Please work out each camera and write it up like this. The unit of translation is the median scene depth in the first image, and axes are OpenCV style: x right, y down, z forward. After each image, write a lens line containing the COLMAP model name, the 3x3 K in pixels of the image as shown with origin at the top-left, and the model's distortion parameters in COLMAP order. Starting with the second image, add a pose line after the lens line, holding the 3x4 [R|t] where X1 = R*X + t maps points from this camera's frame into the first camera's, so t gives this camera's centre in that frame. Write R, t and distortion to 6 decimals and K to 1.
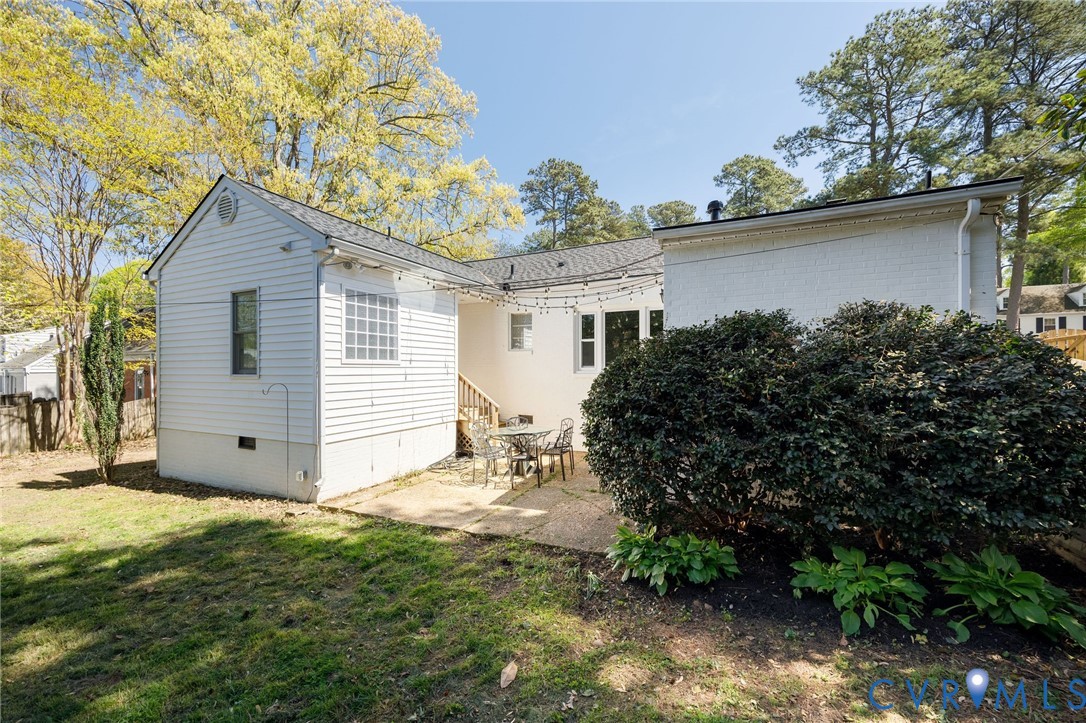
lens RADIAL K [[424.3, 0, 544.7], [0, 424.3, 366.0], [0, 0, 1]] dist [-0.001499, -0.000213]
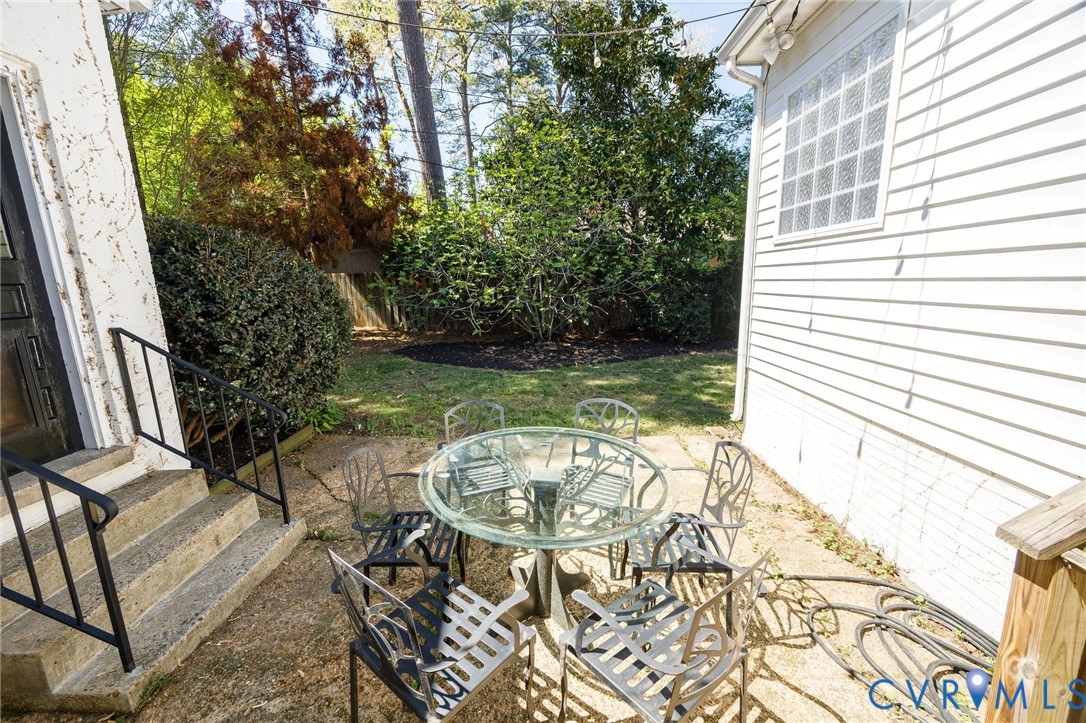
lens RADIAL K [[434.2, 0, 539.0], [0, 434.2, 357.2], [0, 0, 1]] dist [0.001100, -0.000004]
pose [[-0.913044, 0.099327, -0.395581, 0.051090], [0.034615, 0.985265, 0.167497, 0.029806], [0.406389, 0.139239, -0.903029, 1.200838]]
